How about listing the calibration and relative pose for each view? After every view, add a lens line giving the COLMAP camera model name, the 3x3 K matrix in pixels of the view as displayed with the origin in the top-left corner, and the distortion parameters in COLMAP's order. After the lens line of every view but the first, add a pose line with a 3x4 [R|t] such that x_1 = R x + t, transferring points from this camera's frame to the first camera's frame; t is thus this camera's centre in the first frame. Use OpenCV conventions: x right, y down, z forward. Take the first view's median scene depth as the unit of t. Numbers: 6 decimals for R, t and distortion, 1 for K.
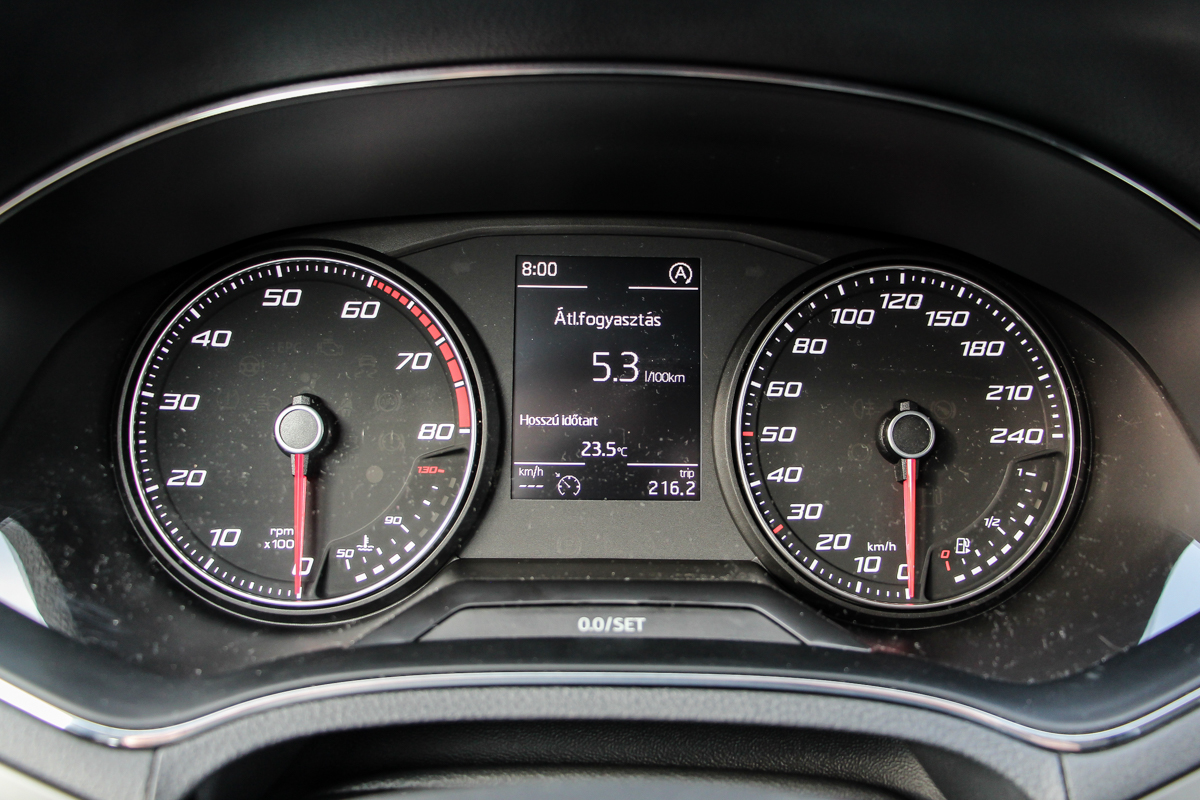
lens RADIAL K [[1123.2, 0, 626.1], [0, 1123.2, 383.6], [0, 0, 1]] dist [-0.142438, 0.000363]
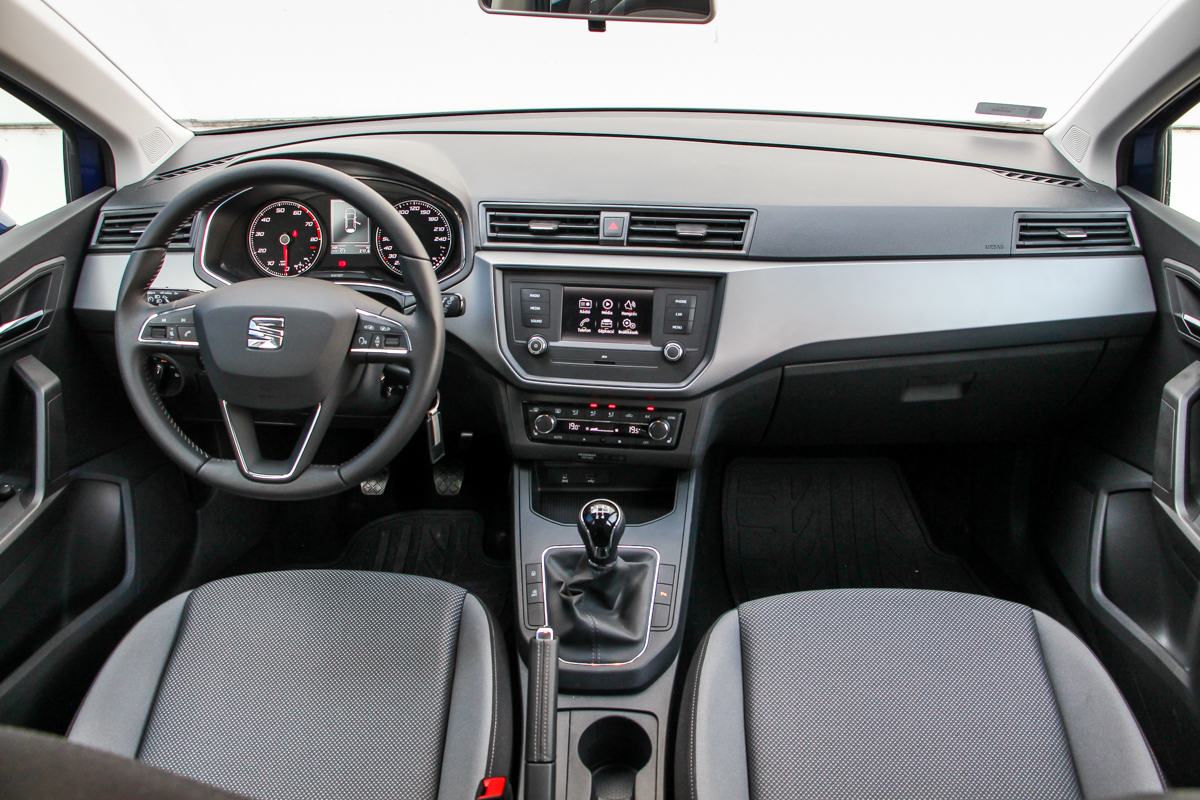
lens RADIAL K [[996.1, 0, 600.0], [0, 996.1, 400.0], [0, 0, 1]] dist [-0.191526, 0.168051]
pose [[0.996581, 0.014132, -0.081407, 1.330940], [0.003675, 0.976709, 0.214538, -0.168431], [0.082543, -0.214104, 0.973317, -2.938217]]
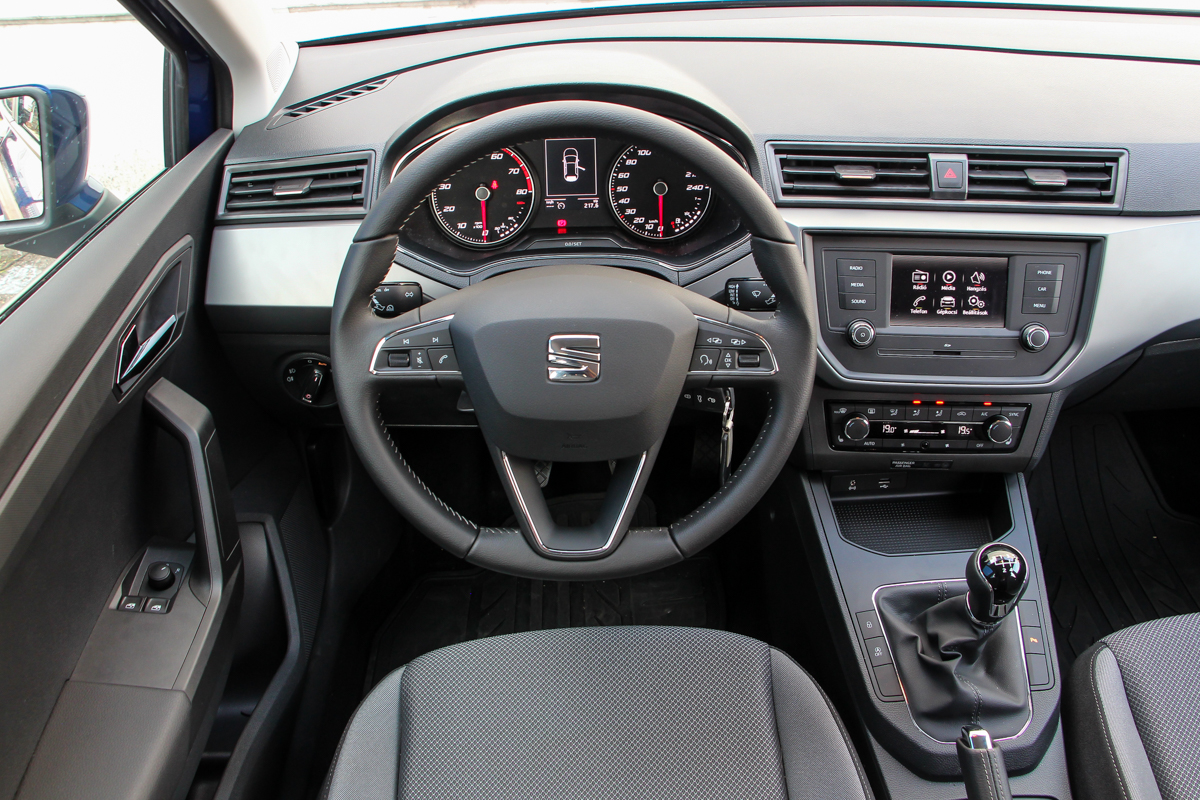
lens RADIAL K [[996.1, 0, 600.0], [0, 996.1, 400.0], [0, 0, 1]] dist [-0.191526, 0.168051]
pose [[0.999406, -0.026985, -0.021417, 0.116173], [0.032560, 0.942981, 0.331249, -0.346628], [0.011257, -0.331750, 0.943300, -2.042975]]
